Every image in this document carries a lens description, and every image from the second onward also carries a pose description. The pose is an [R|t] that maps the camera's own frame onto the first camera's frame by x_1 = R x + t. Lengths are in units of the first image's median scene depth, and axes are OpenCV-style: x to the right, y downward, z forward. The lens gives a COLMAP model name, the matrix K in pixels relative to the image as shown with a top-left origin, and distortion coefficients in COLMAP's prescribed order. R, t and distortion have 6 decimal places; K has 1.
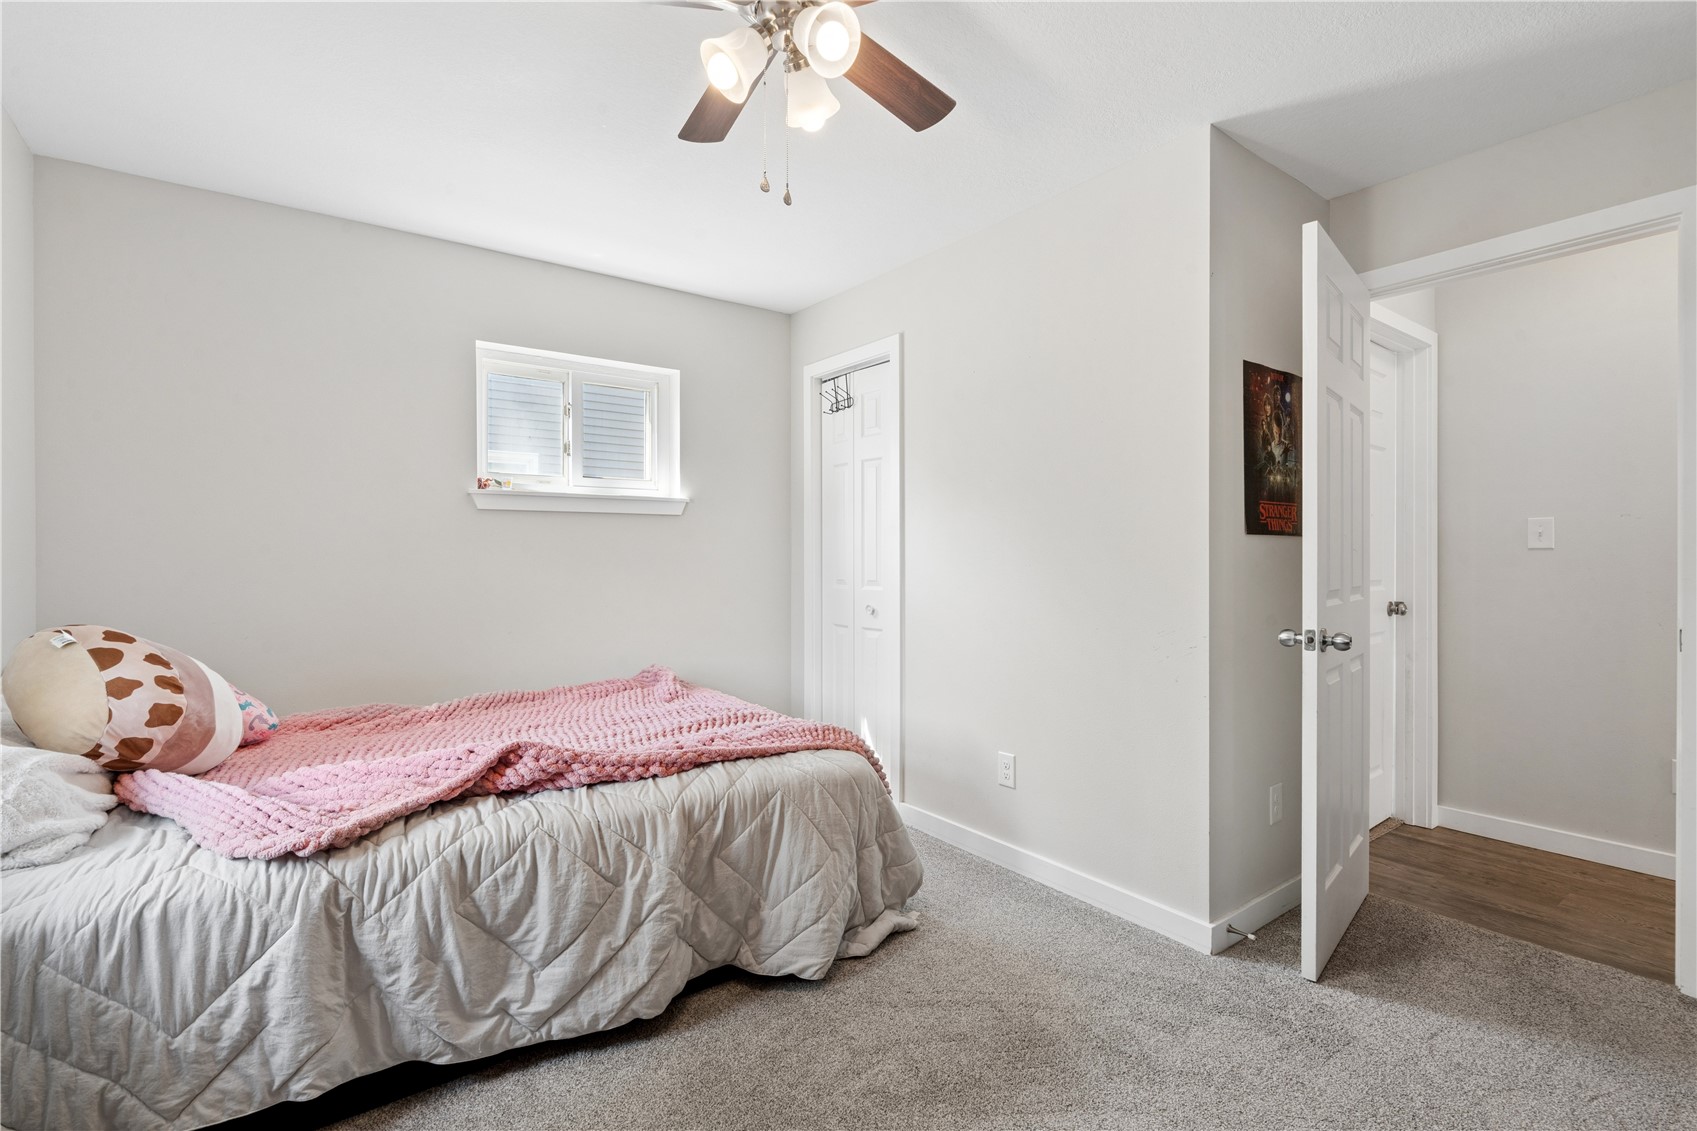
lens RADIAL K [[771.5, 0, 849.7], [0, 771.5, 563.5], [0, 0, 1]] dist [-0.008925, 0.004464]
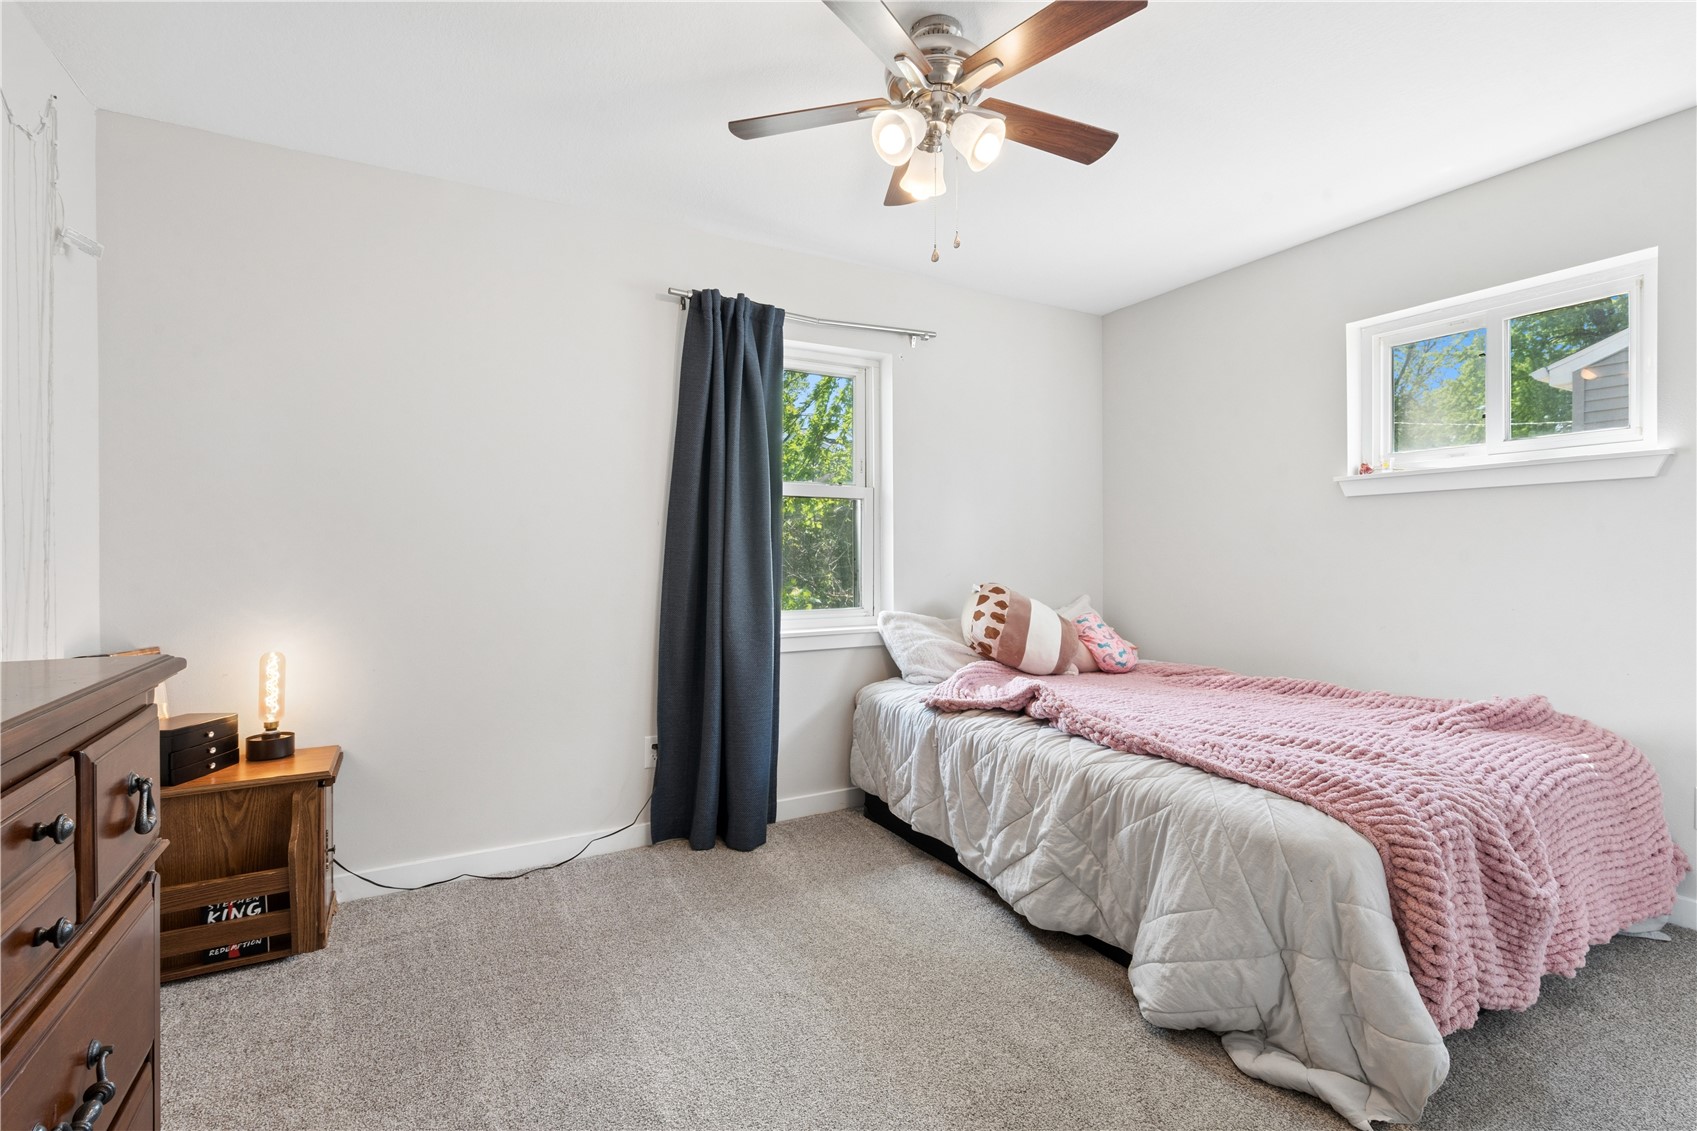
lens RADIAL K [[771.5, 0, 850.4], [0, 771.5, 557.8], [0, 0, 1]] dist [-0.008925, 0.004464]
pose [[-0.119934, 0.009909, -0.992732, 1.008033], [0.000590, 0.999951, 0.009909, -0.005648], [0.992782, 0.000603, -0.119934, 0.875974]]
